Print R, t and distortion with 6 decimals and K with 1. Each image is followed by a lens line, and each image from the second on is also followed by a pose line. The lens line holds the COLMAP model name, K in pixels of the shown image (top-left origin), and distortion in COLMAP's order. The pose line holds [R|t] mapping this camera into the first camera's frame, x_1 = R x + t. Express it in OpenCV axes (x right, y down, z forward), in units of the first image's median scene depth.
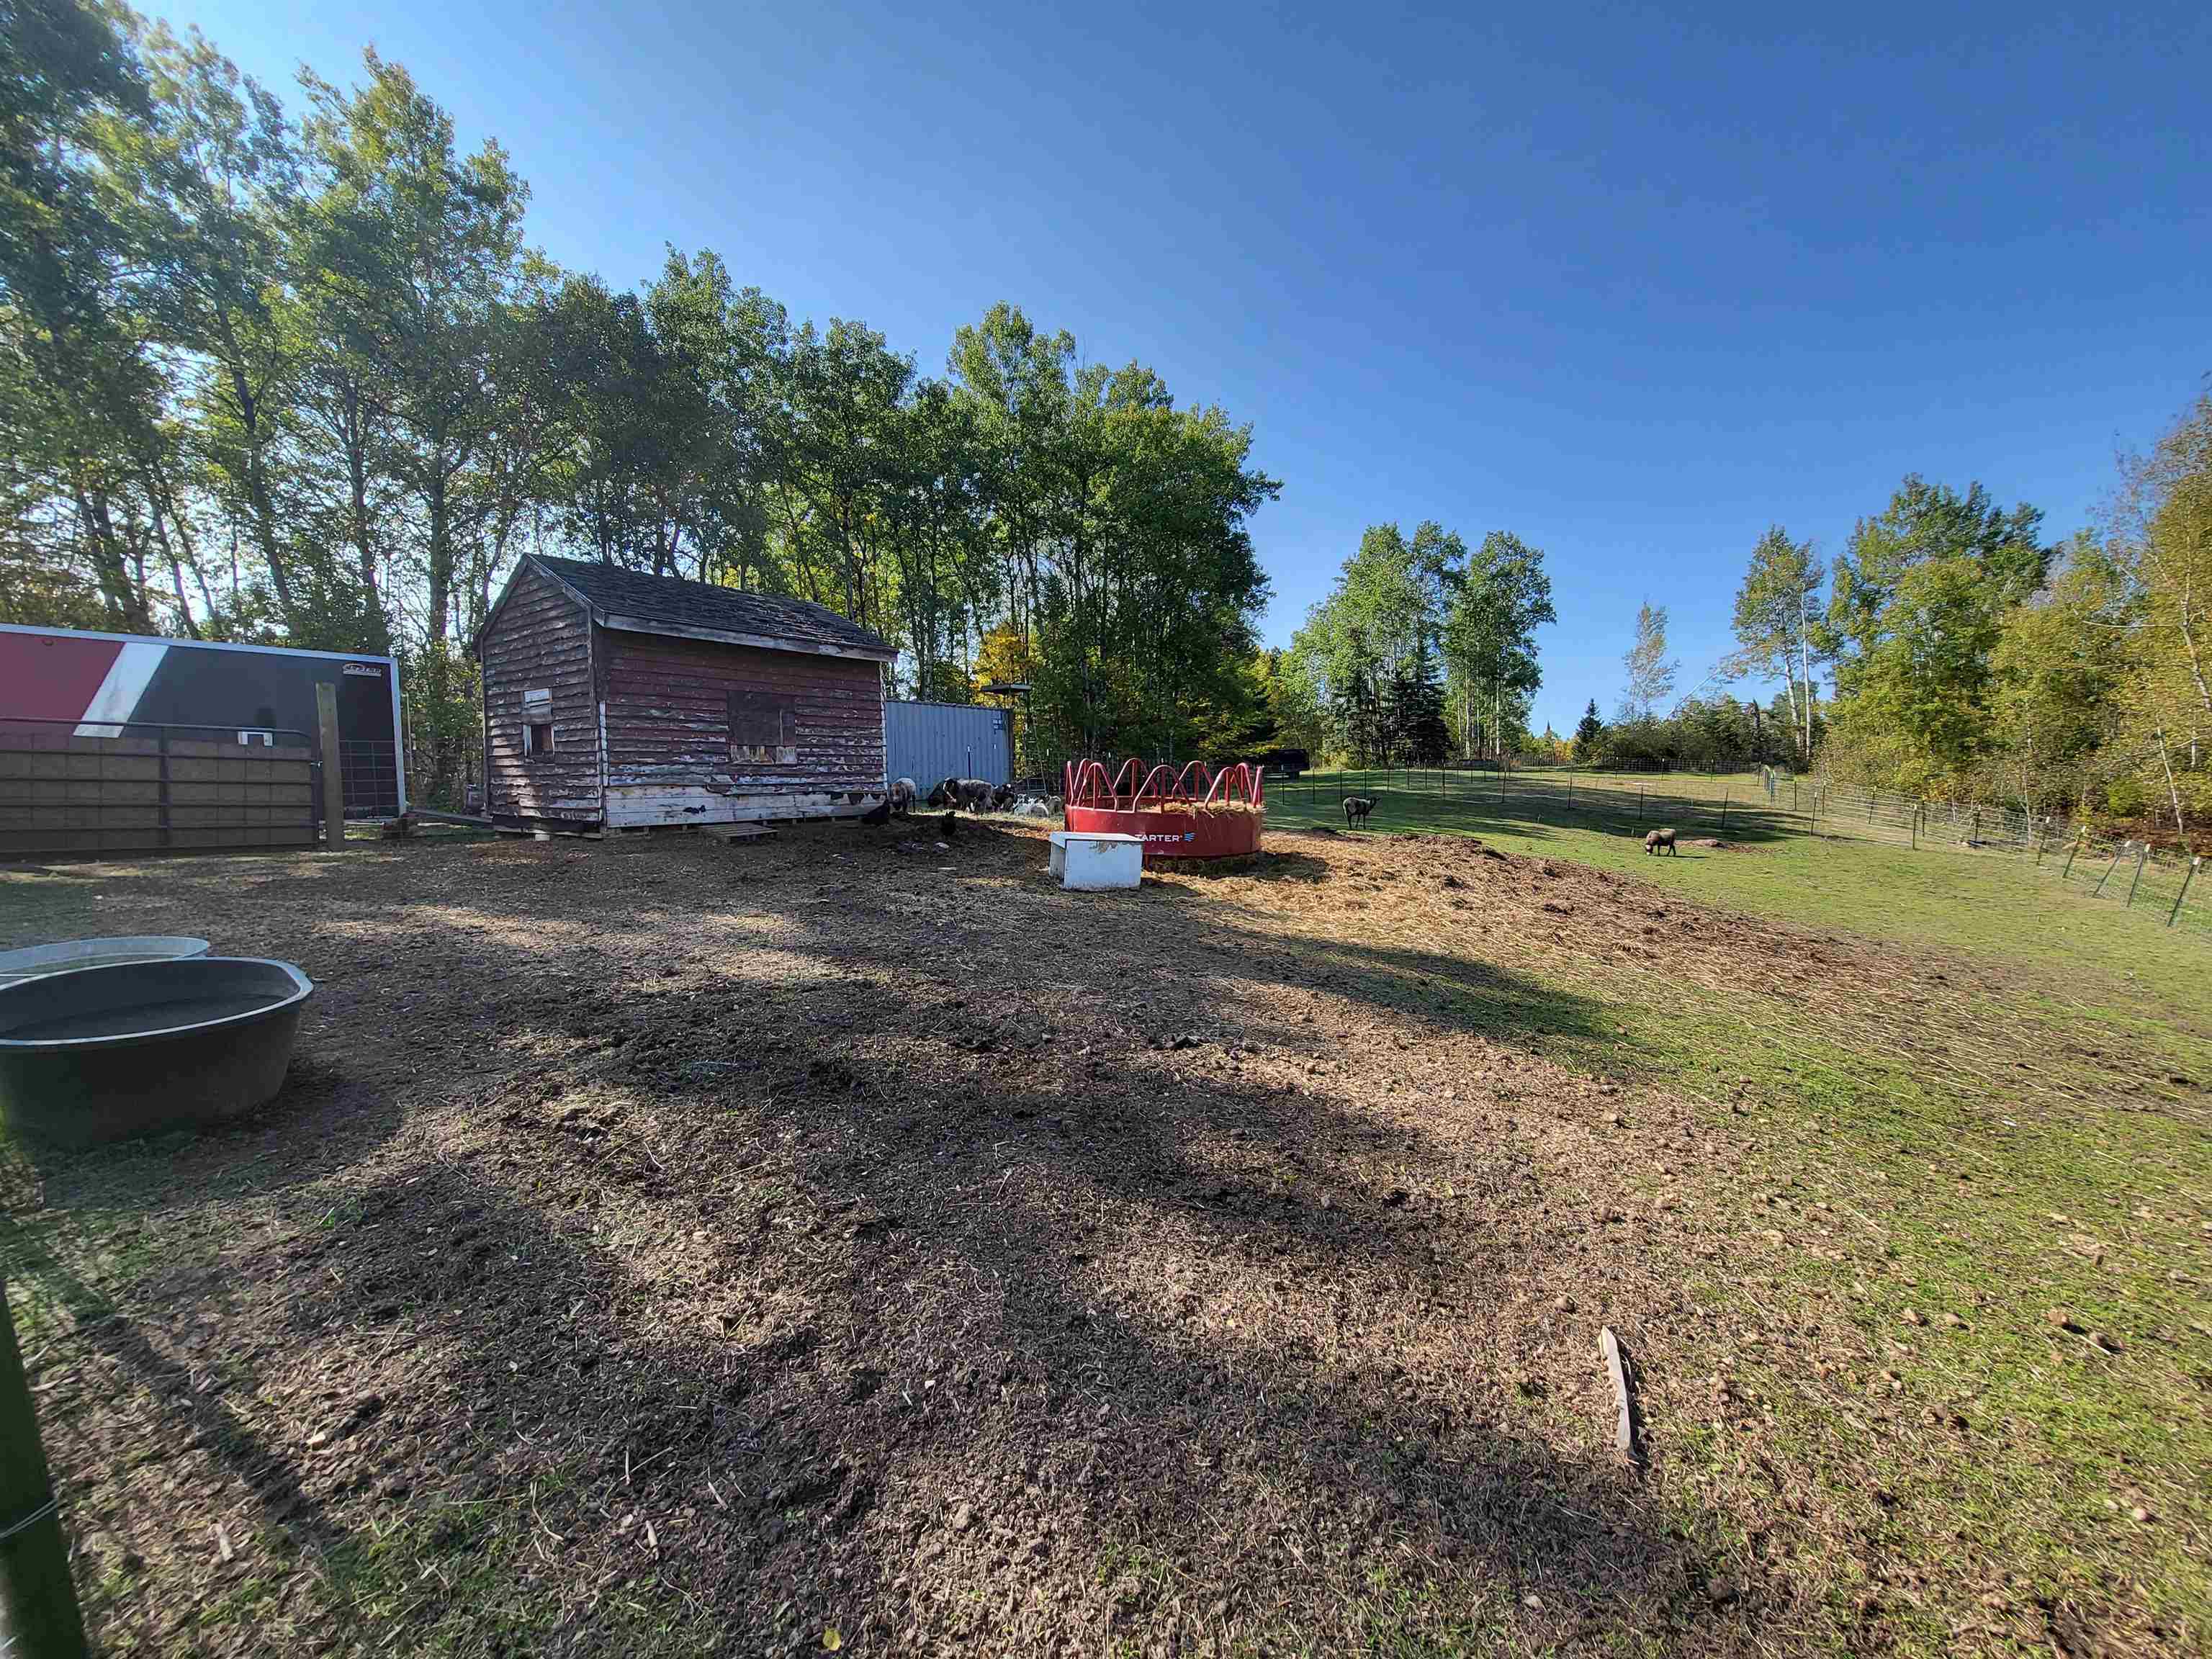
lens RADIAL K [[898.0, 0, 1104.9], [0, 898.0, 816.9], [0, 0, 1]] dist [0.002120, -0.003665]
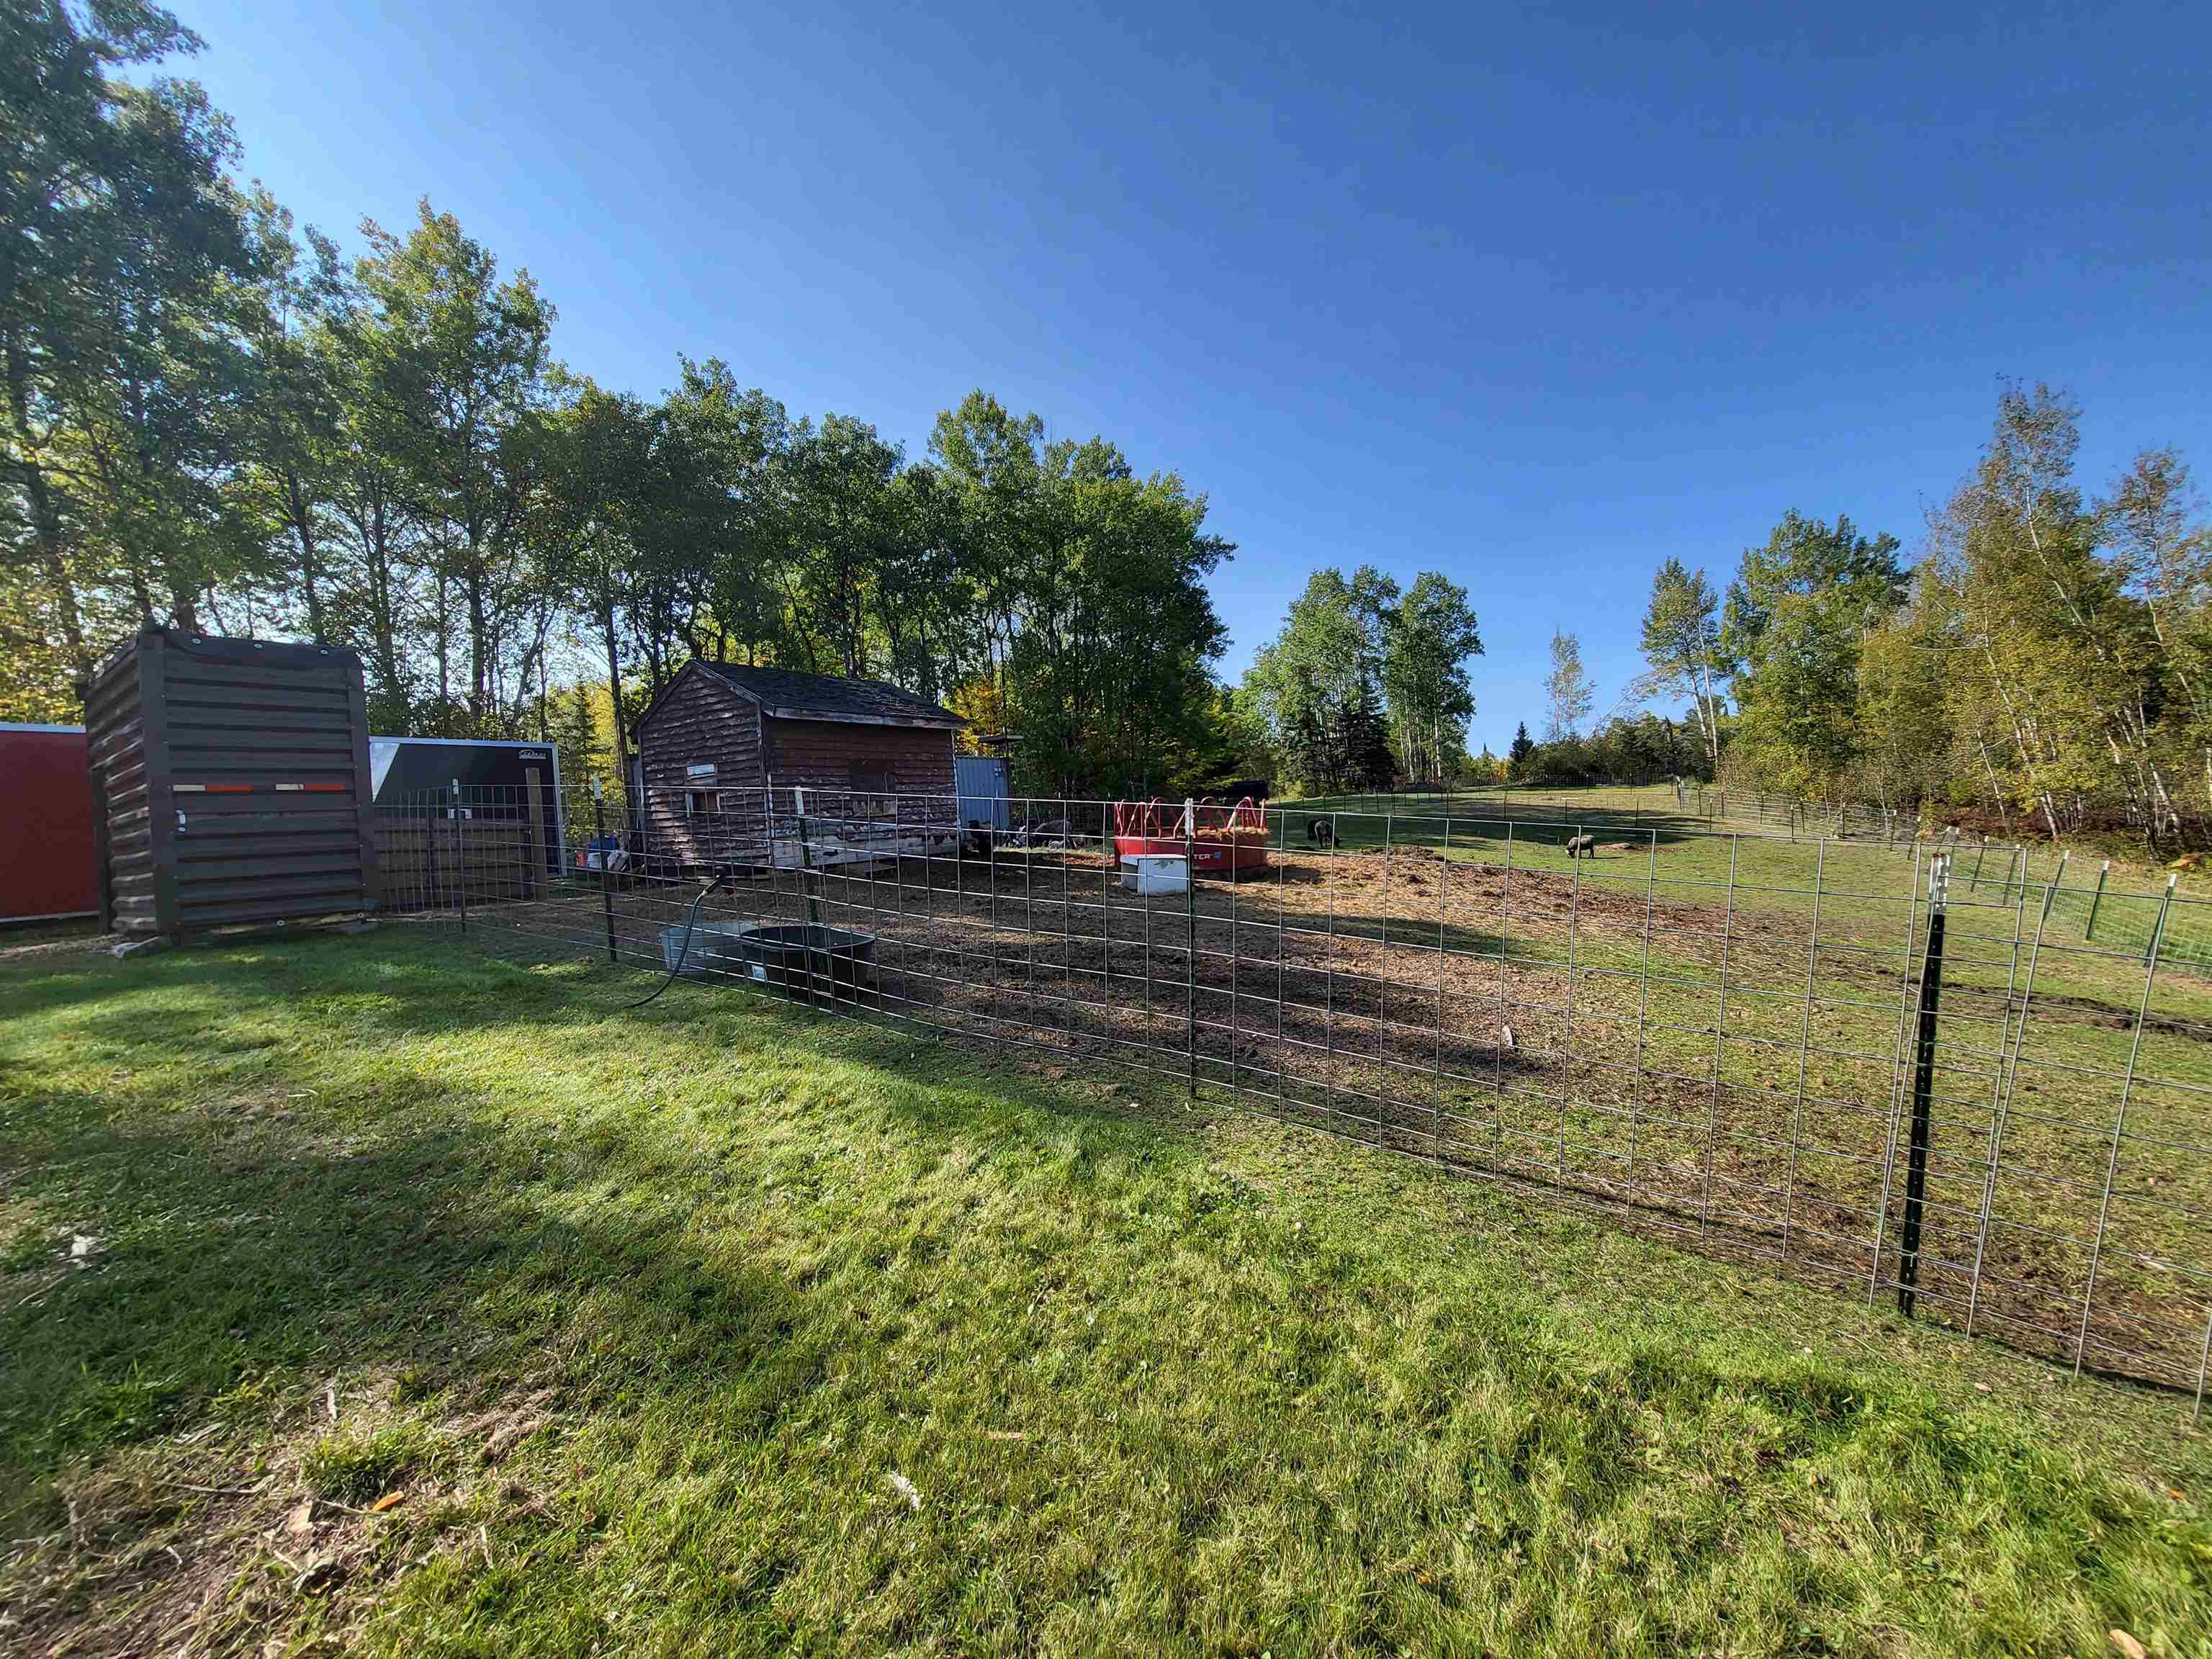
lens RADIAL K [[898.0, 0, 1104.9], [0, 898.0, 816.9], [0, 0, 1]] dist [0.002120, -0.003665]
pose [[0.997413, -0.047884, 0.053614, -0.041040], [0.050112, 0.997901, -0.041012, 0.003712], [-0.051538, 0.043593, 0.997719, -0.091652]]
